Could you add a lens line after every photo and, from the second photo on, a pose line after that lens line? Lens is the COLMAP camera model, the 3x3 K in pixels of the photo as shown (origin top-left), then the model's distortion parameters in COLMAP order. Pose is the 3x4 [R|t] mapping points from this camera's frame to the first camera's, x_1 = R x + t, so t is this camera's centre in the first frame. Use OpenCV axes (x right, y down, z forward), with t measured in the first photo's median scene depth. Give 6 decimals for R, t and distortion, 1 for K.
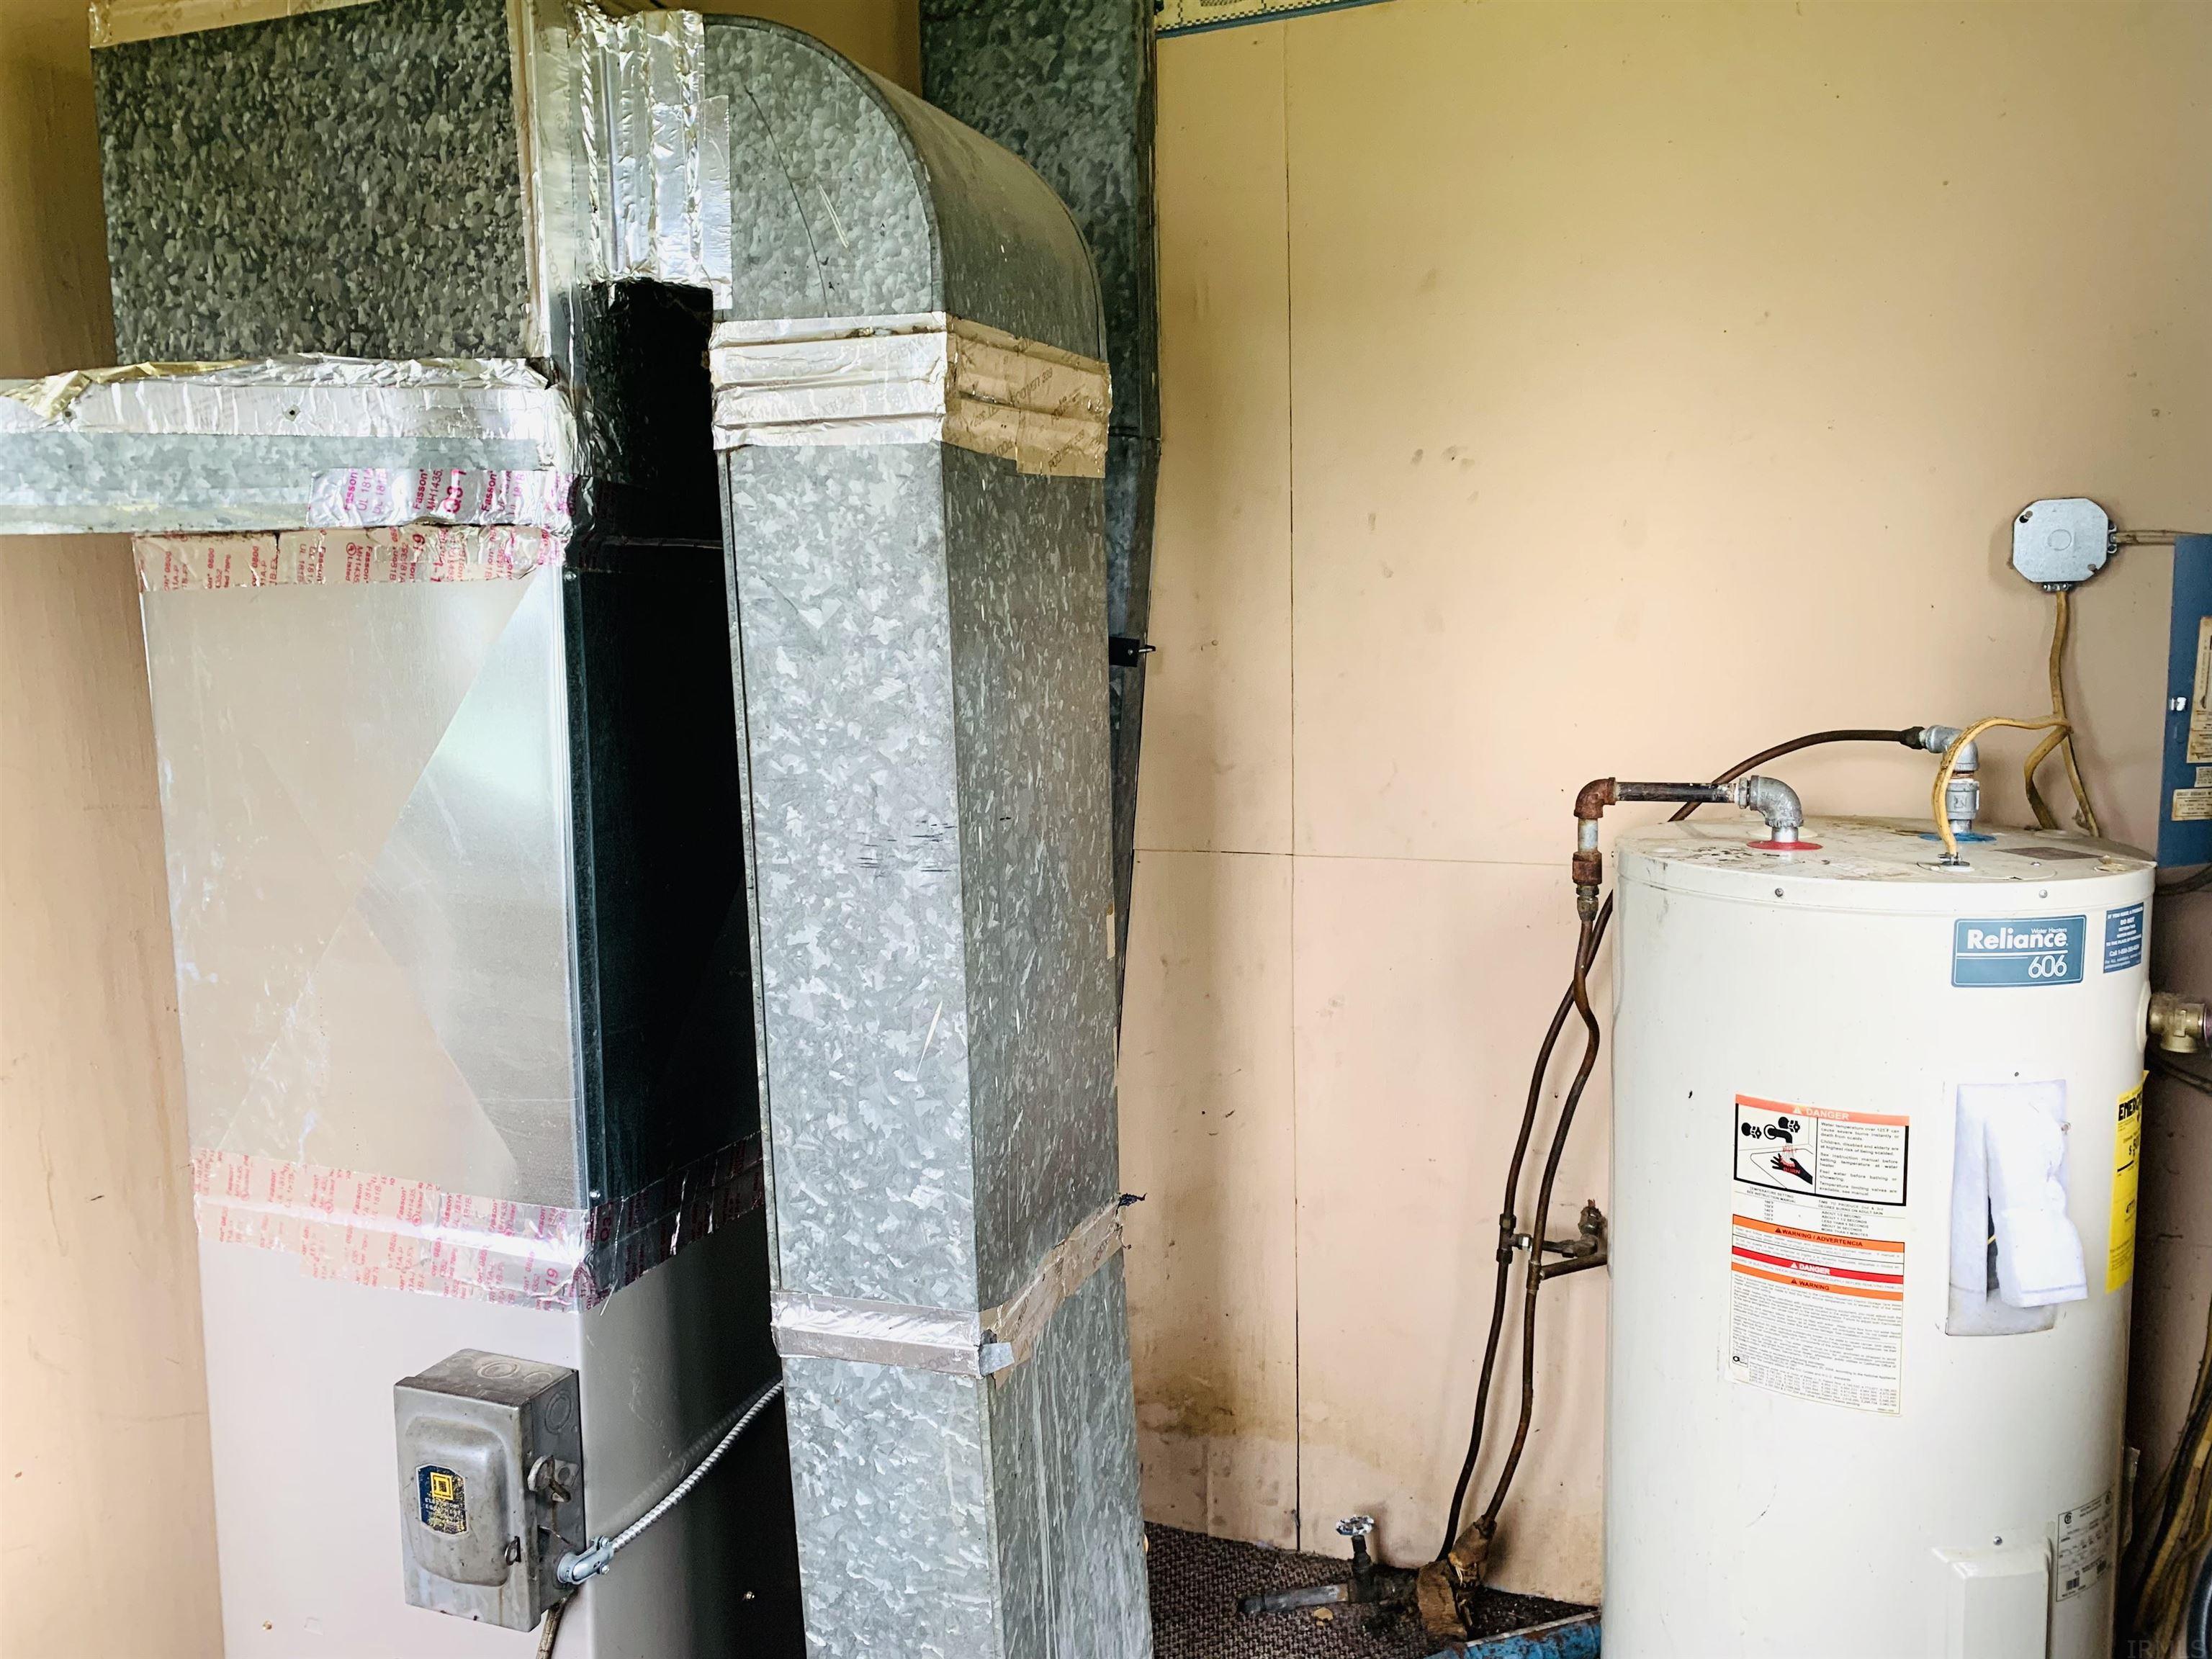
lens RADIAL K [[1705.5, 0, 1101.9], [0, 1705.5, 828.7], [0, 0, 1]] dist [0.039696, -0.046067]
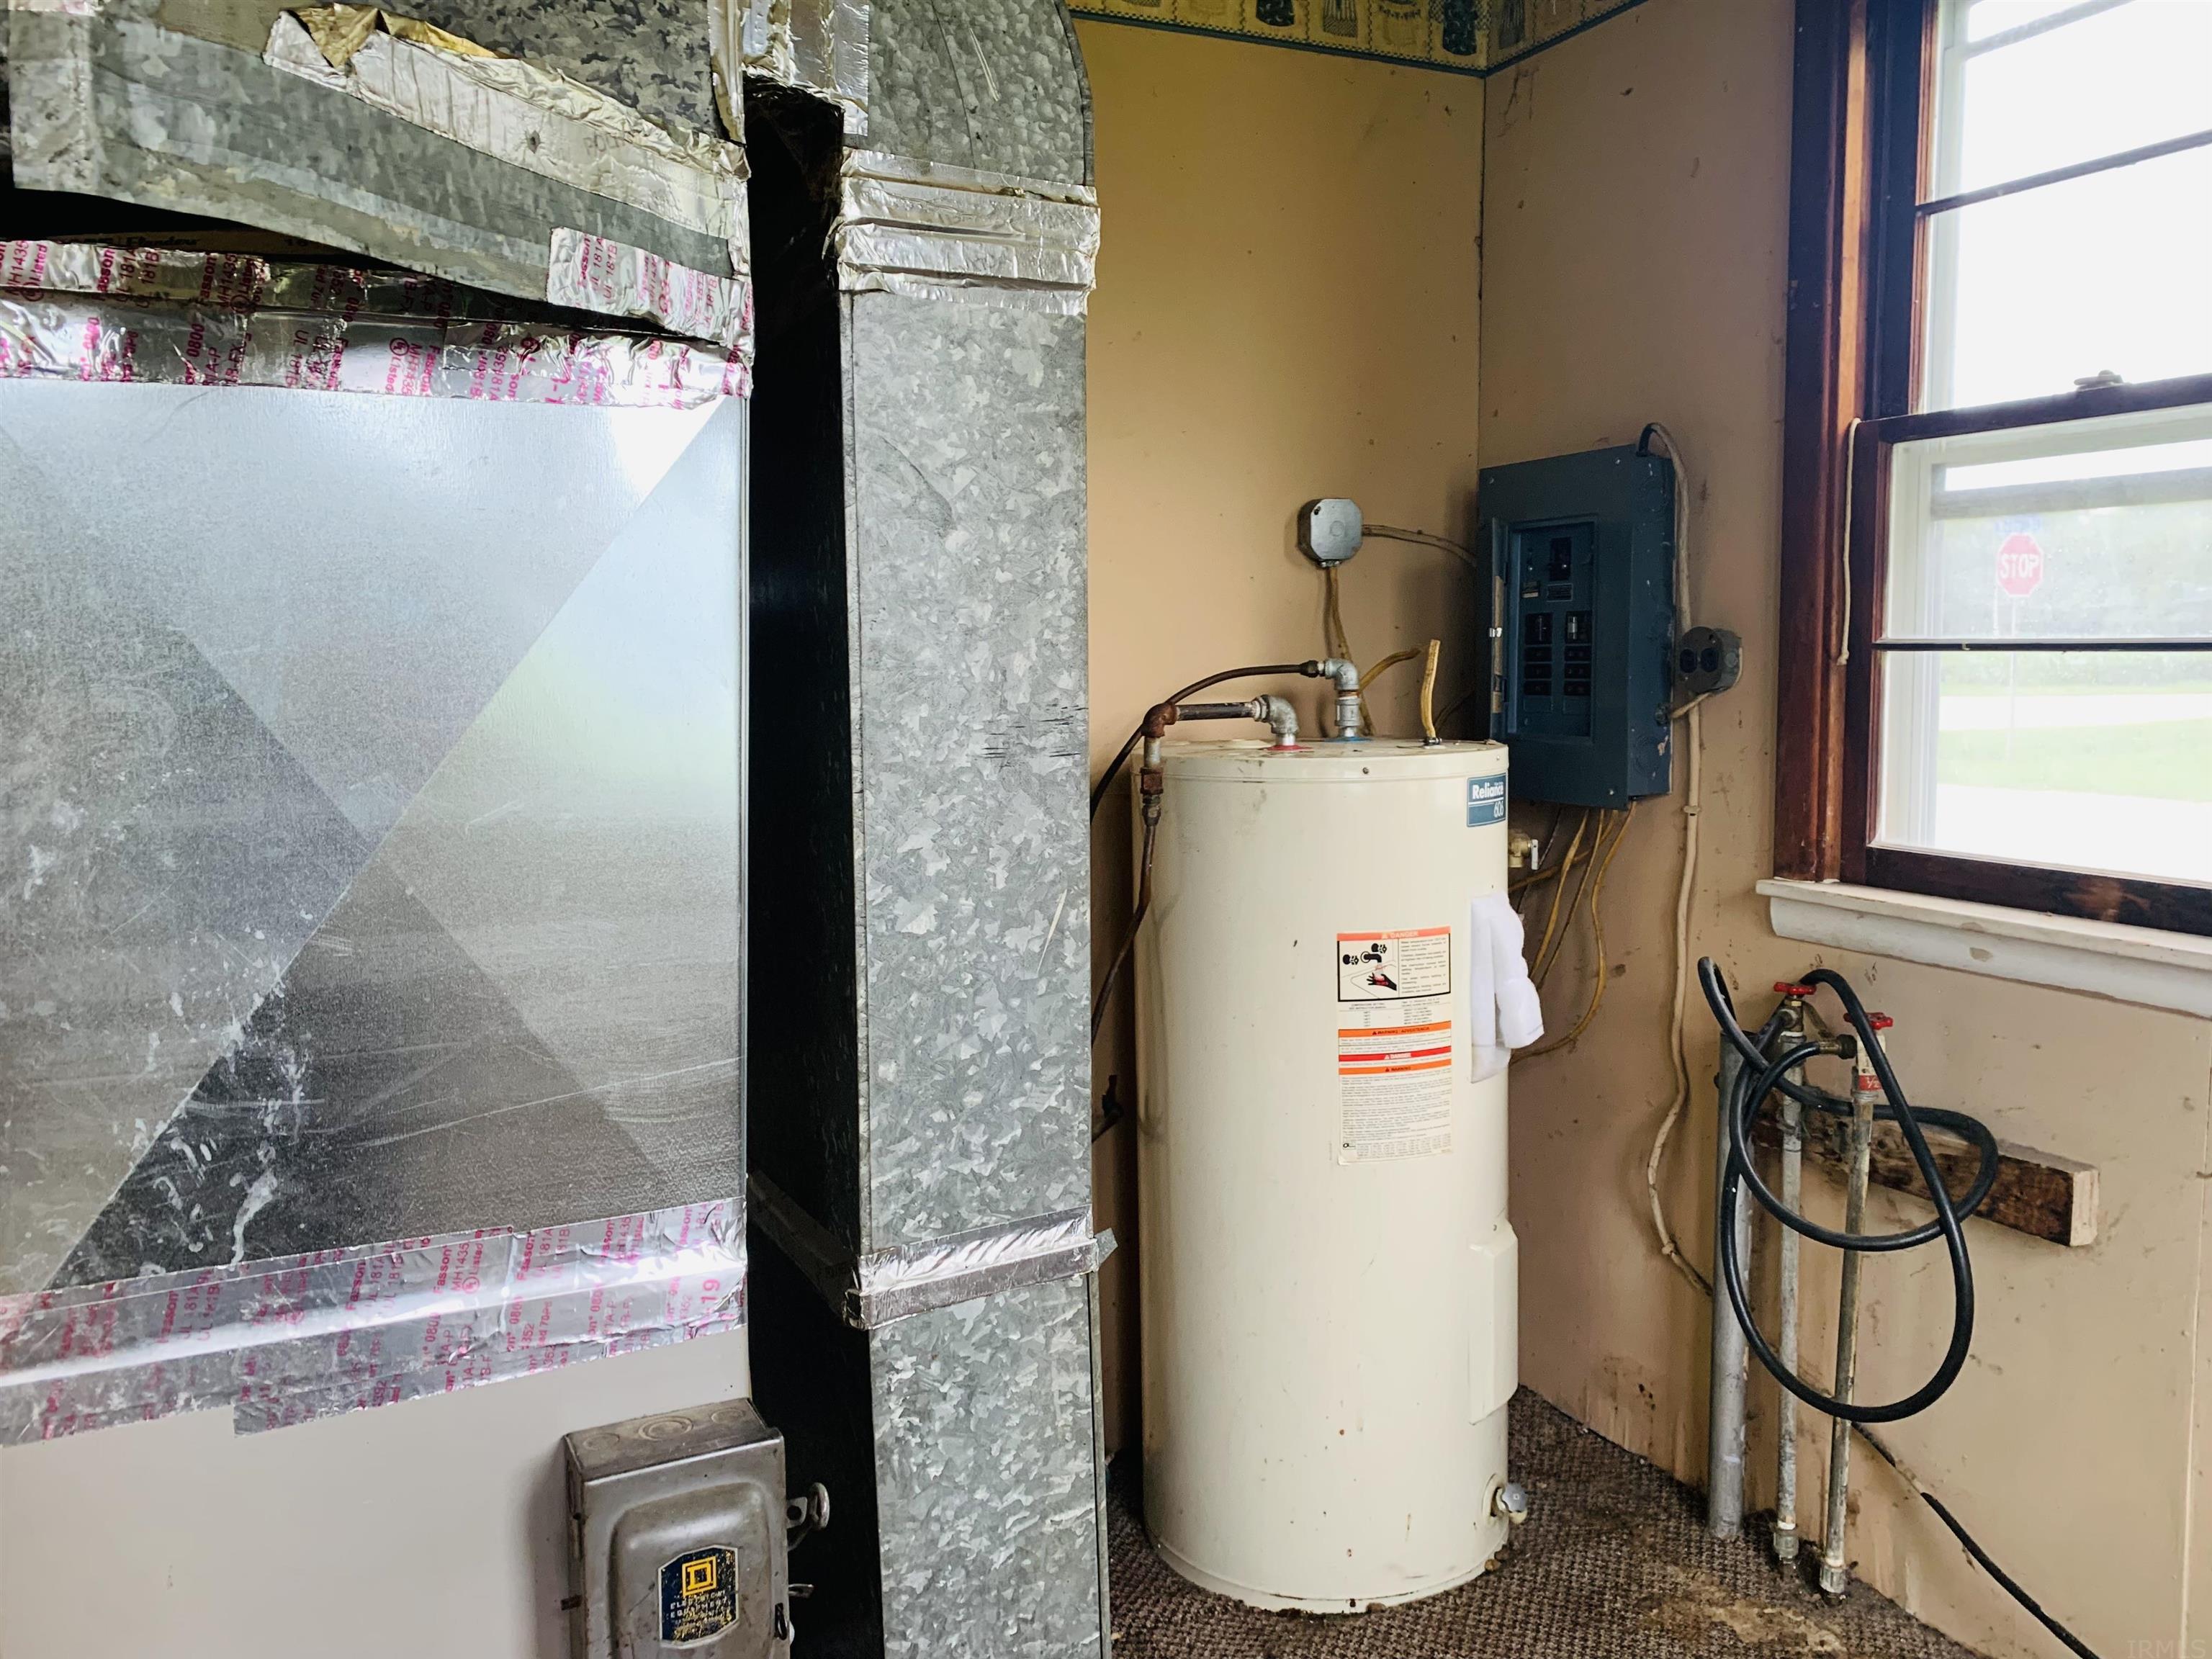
lens RADIAL K [[1705.5, 0, 1108.5], [0, 1705.5, 826.2], [0, 0, 1]] dist [0.039696, -0.046067]
pose [[0.662339, -0.068233, 0.746091, -0.762755], [0.101078, 0.994878, 0.001254, 0.062756], [-0.742354, 0.074583, 0.665843, 0.308341]]
